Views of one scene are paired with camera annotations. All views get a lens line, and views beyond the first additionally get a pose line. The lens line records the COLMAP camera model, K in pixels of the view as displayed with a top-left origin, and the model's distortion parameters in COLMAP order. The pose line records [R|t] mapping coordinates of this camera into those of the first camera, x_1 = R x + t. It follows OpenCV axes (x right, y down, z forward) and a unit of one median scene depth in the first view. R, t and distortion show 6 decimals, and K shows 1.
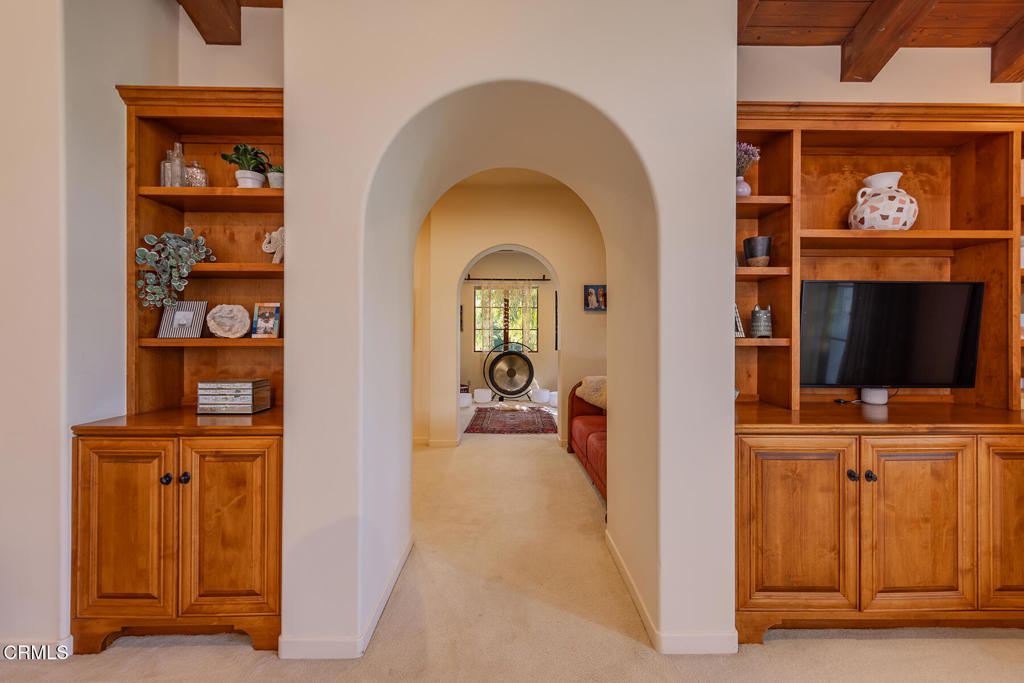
lens RADIAL K [[425.0, 0, 516.9], [0, 425.0, 331.6], [0, 0, 1]] dist [0.000576, -0.000125]
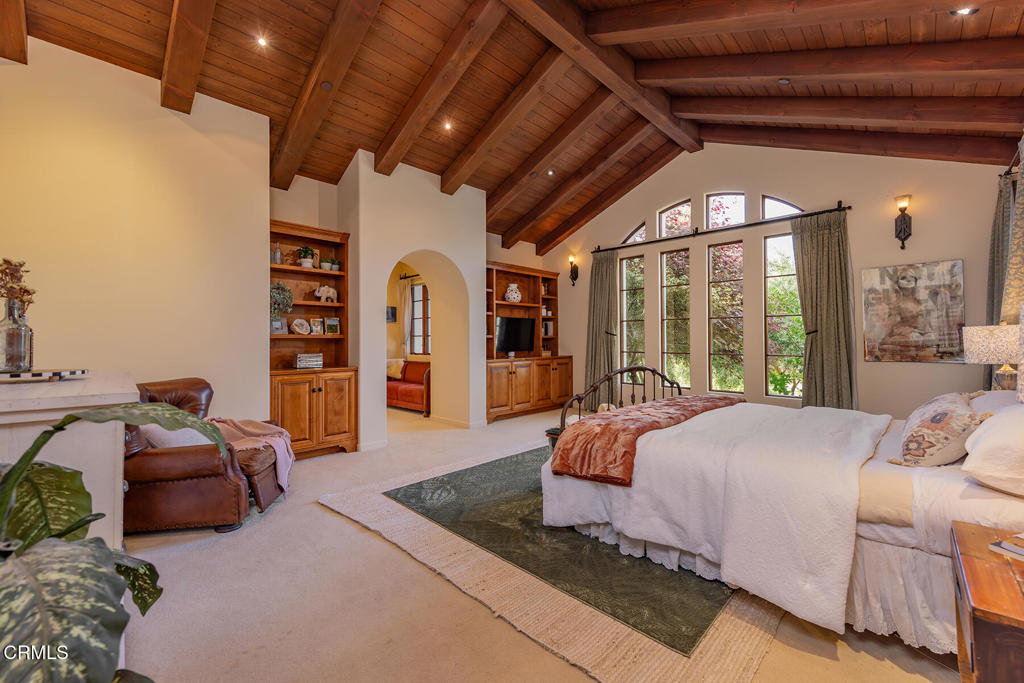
lens RADIAL K [[425.0, 0, 513.1], [0, 425.0, 337.2], [0, 0, 1]] dist [0.000576, -0.000125]
pose [[0.706727, 0.000174, 0.707486, -1.442980], [0.001815, 0.999996, -0.002060, 0.036792], [-0.707484, 0.002740, 0.706724, -1.292352]]
